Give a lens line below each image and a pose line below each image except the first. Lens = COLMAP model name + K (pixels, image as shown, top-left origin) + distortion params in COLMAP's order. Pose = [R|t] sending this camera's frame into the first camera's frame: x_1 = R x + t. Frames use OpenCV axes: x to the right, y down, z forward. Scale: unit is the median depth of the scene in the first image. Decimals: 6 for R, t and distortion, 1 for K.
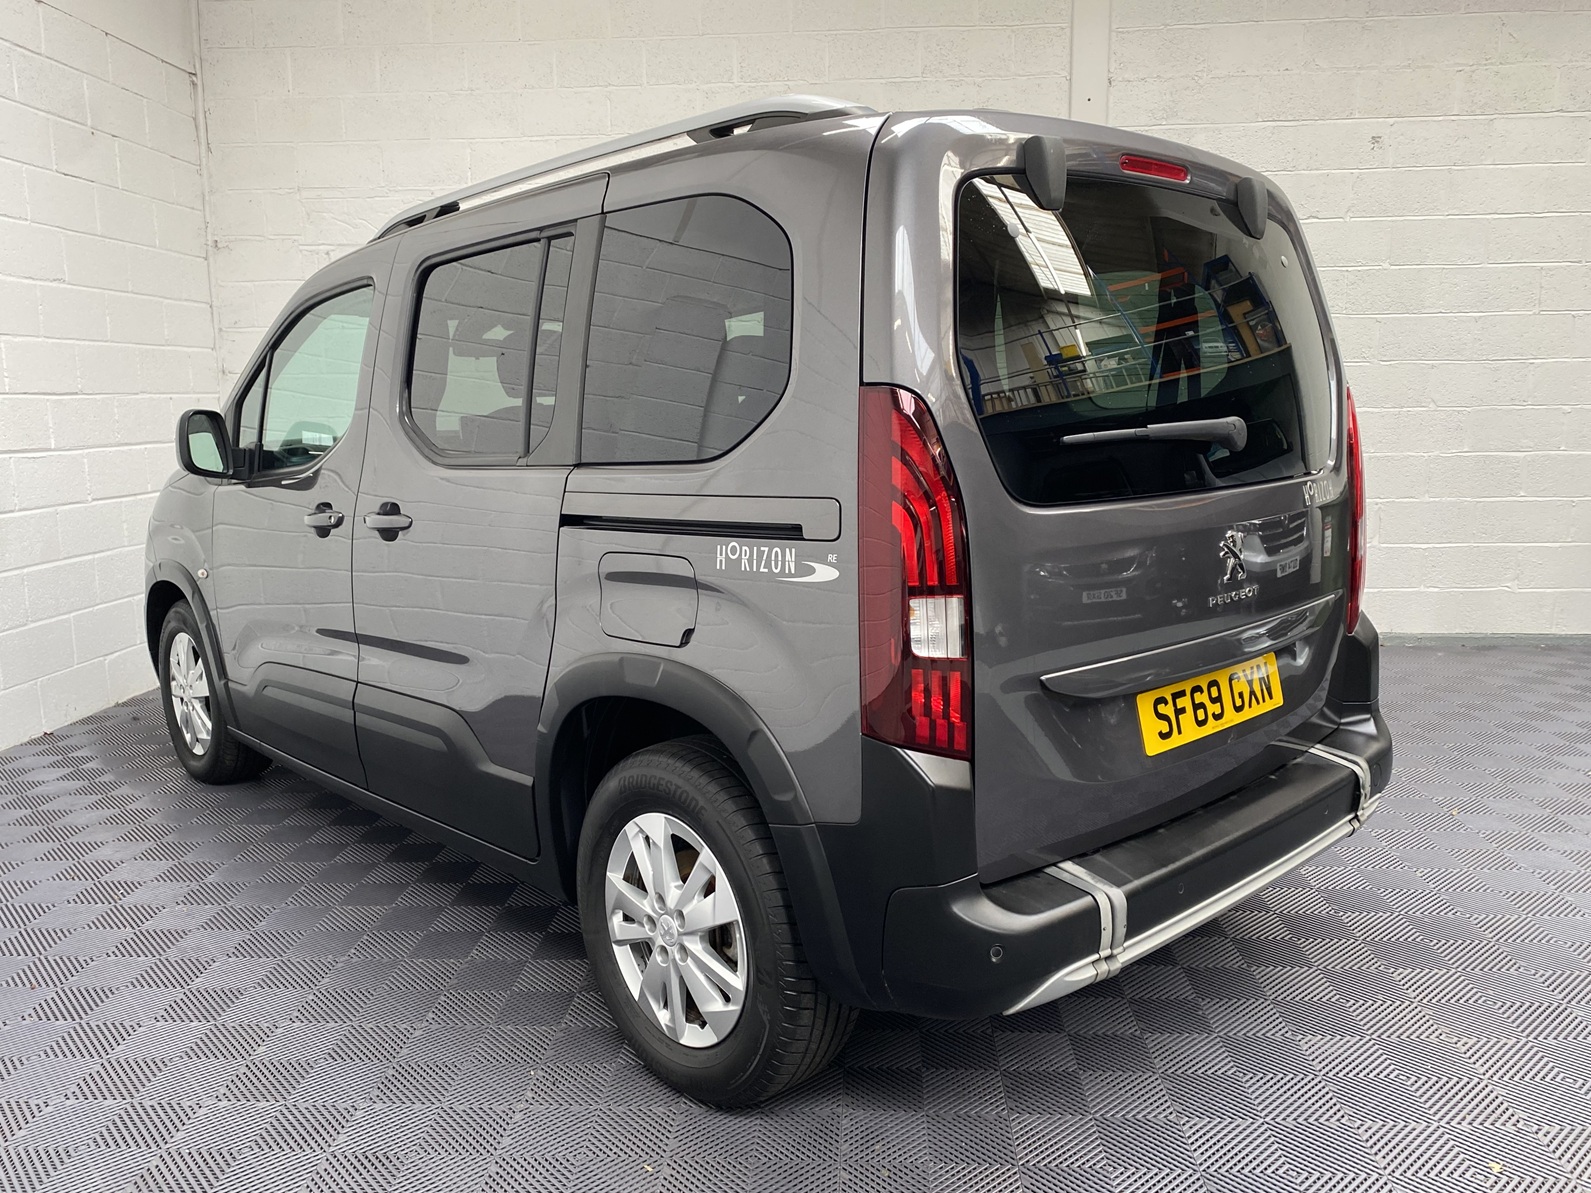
lens RADIAL K [[1234.2, 0, 795.5], [0, 1234.2, 596.5], [0, 0, 1]] dist [0.003277, 0.001406]
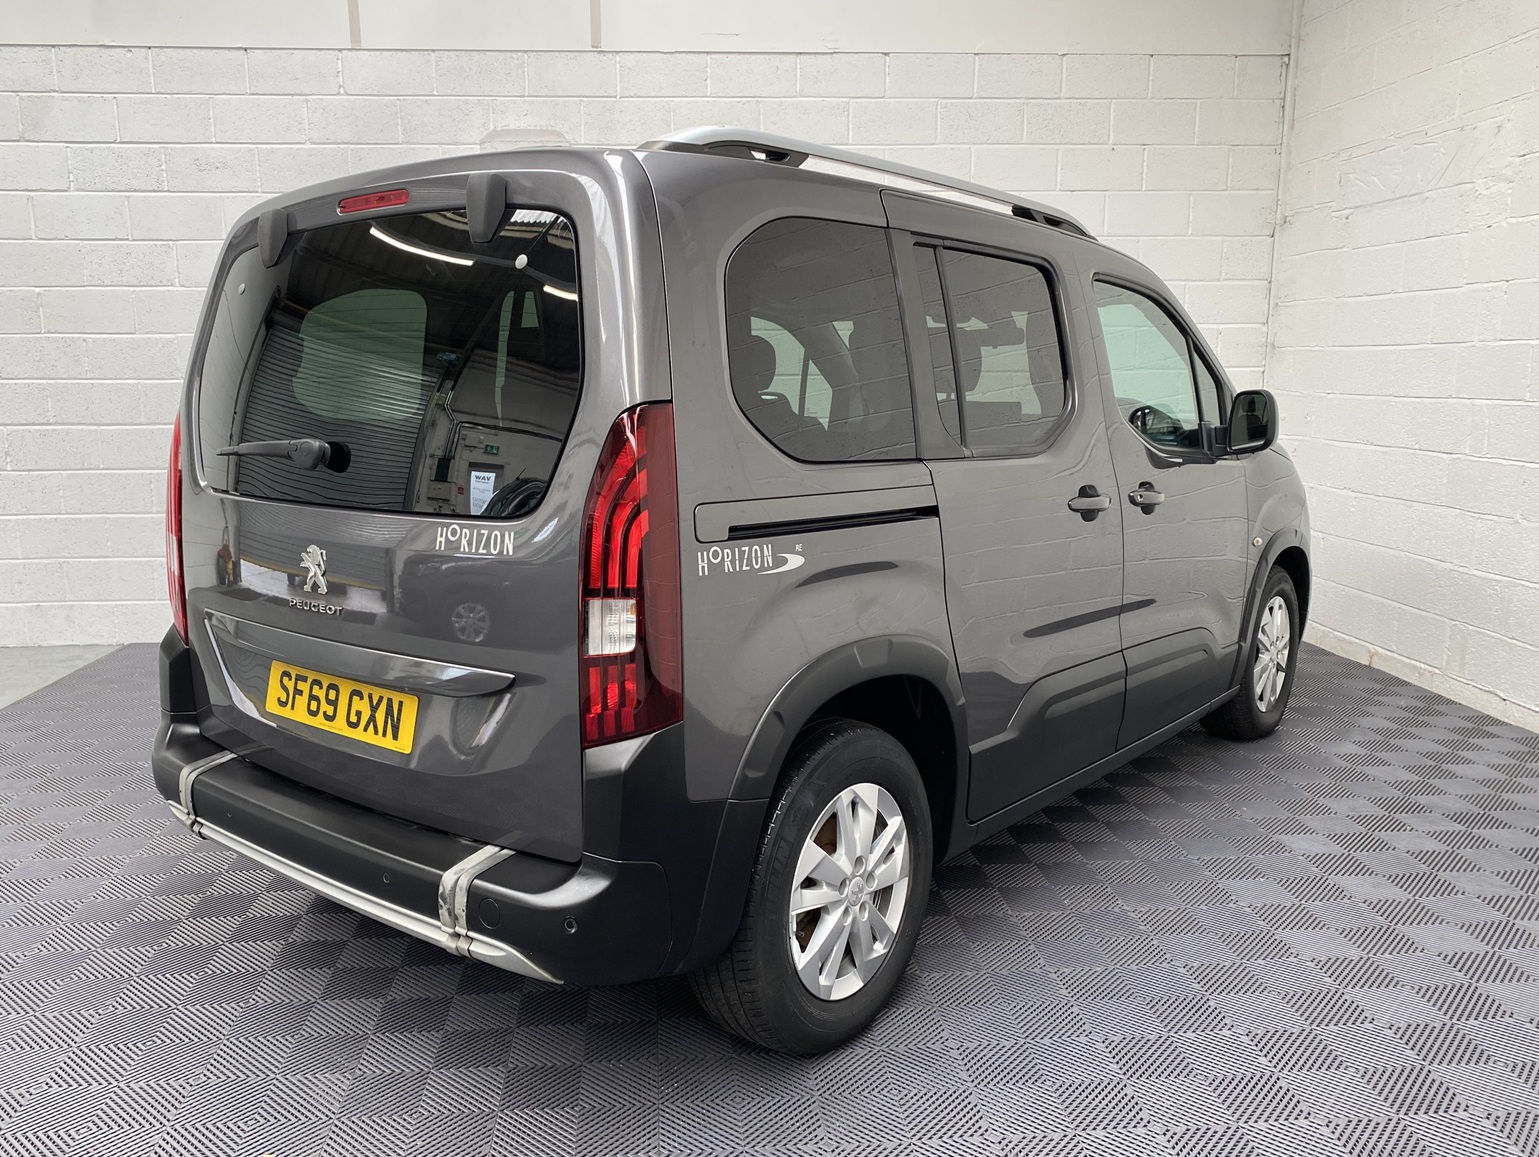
lens RADIAL K [[1182.6, 0, 769.5], [0, 1182.6, 578.5], [0, 0, 1]] dist [-0.002005, 0.000320]
pose [[0.172149, 0.180423, -0.968407, 1.383537], [-0.155685, 0.975711, 0.154108, -0.238231], [0.972691, 0.124237, 0.196056, 1.162165]]
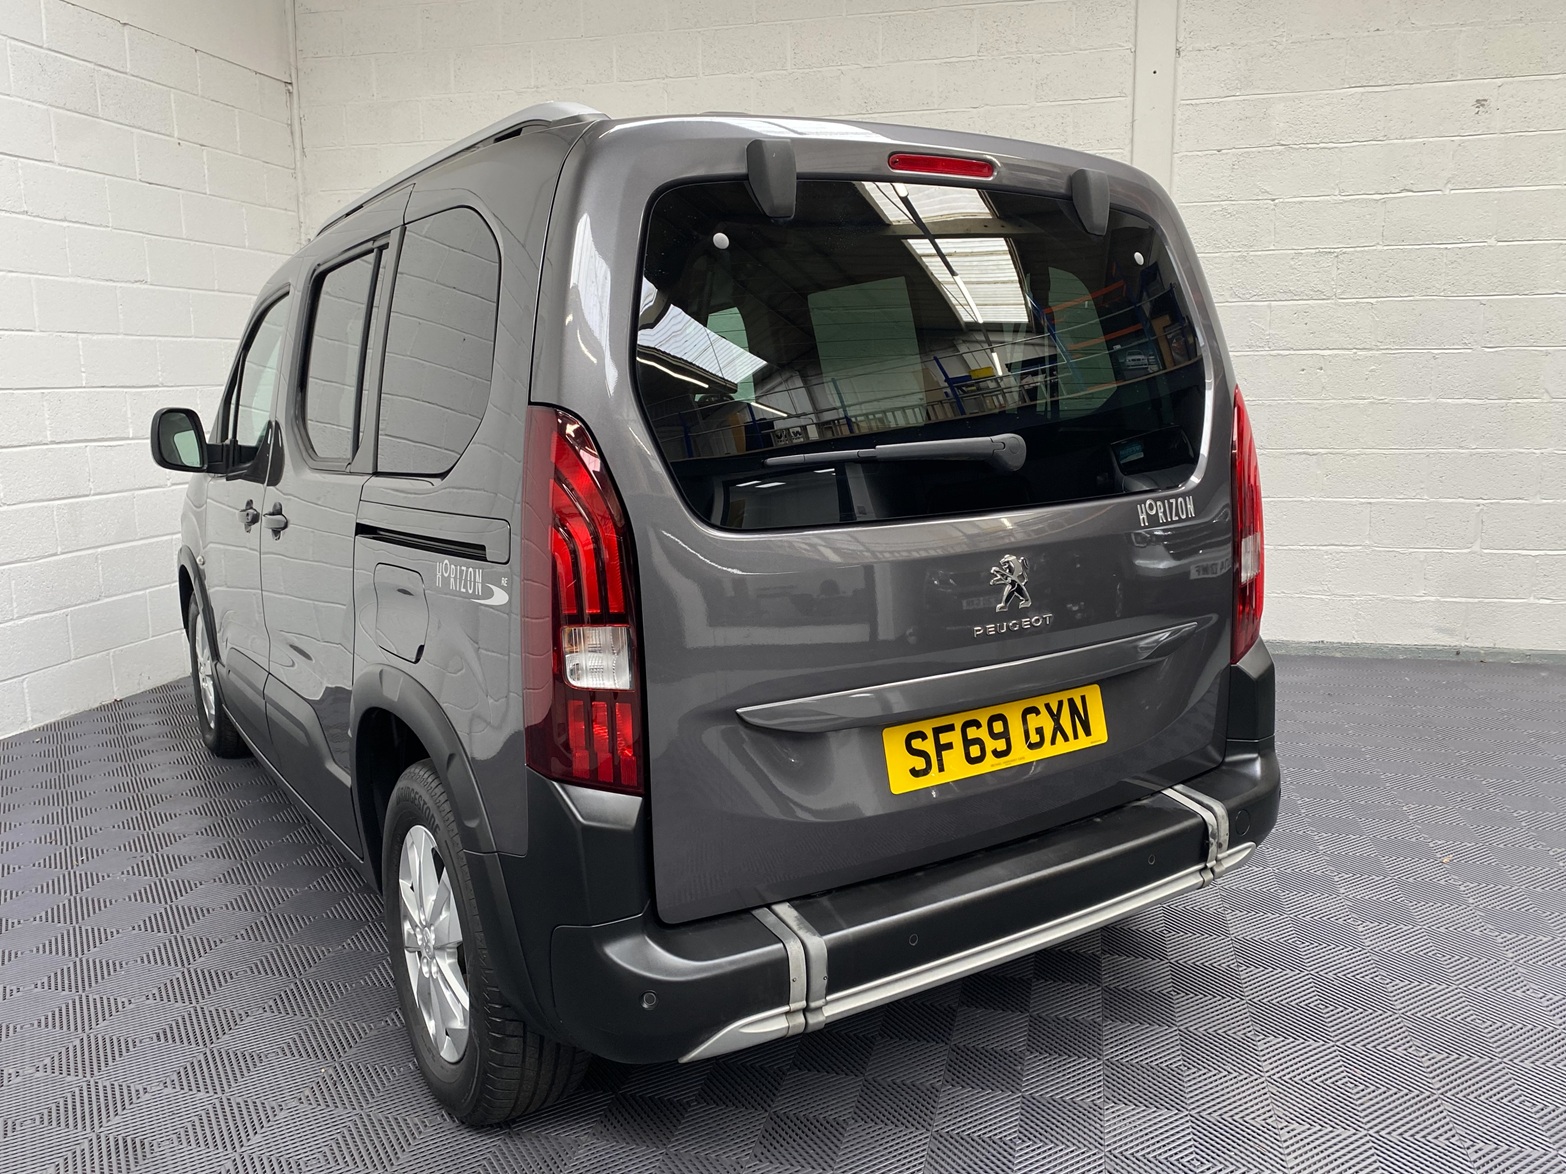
lens RADIAL K [[1236.2, 0, 796.2], [0, 1236.2, 576.2], [0, 0, 1]] dist [0.011258, -0.011214]
pose [[0.986053, 0.024859, -0.164562, 0.341826], [-0.024711, 0.999690, 0.002948, -0.035147], [0.164584, 0.001160, 0.986362, 0.058941]]
